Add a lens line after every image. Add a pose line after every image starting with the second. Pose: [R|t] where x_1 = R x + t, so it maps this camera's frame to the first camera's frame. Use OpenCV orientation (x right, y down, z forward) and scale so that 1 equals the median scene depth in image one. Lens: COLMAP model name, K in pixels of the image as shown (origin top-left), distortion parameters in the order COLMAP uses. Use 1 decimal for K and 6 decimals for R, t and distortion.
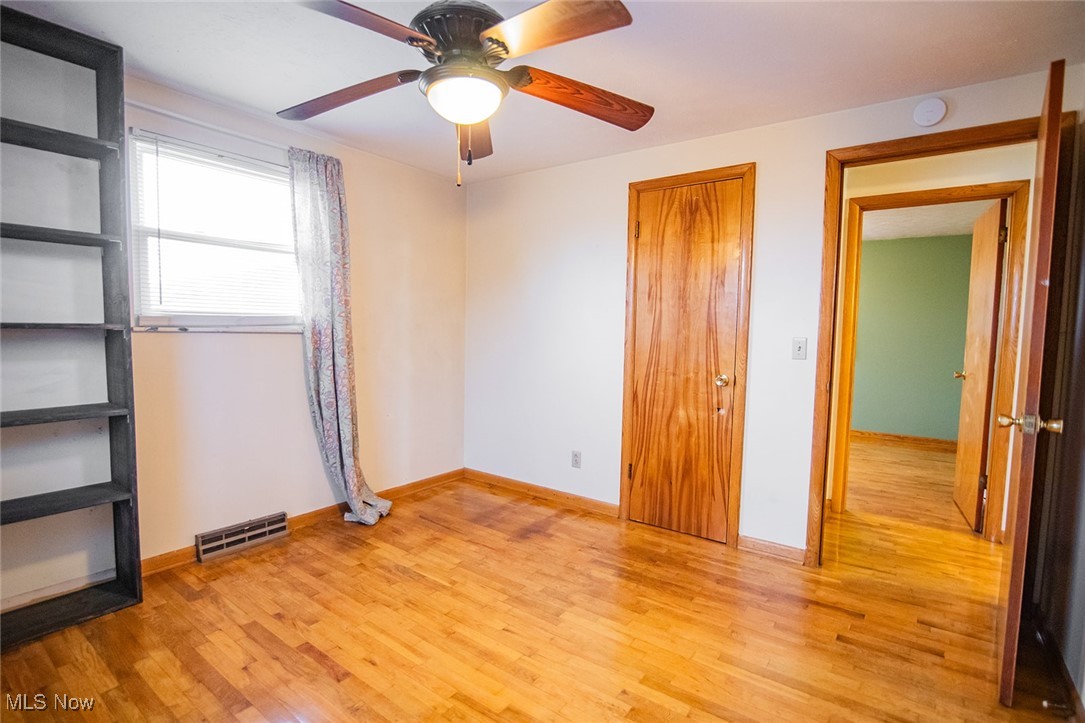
lens RADIAL K [[508.2, 0, 542.5], [0, 508.2, 361.5], [0, 0, 1]] dist [-0.020497, 0.000038]
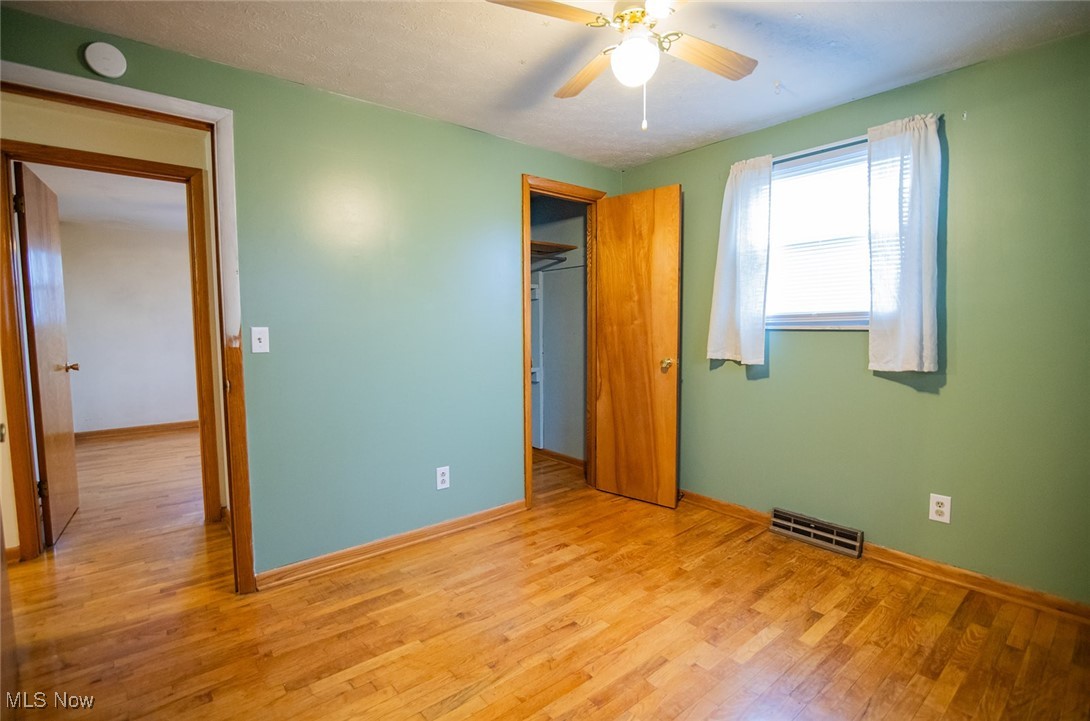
lens RADIAL K [[515.0, 0, 545.0], [0, 515.0, 360.5], [0, 0, 1]] dist [-0.002214, -0.000562]
pose [[-0.242900, 0.054021, -0.968546, 1.211697], [-0.059203, 0.995761, 0.070386, -0.084488], [0.968243, 0.074437, -0.238672, 1.628912]]
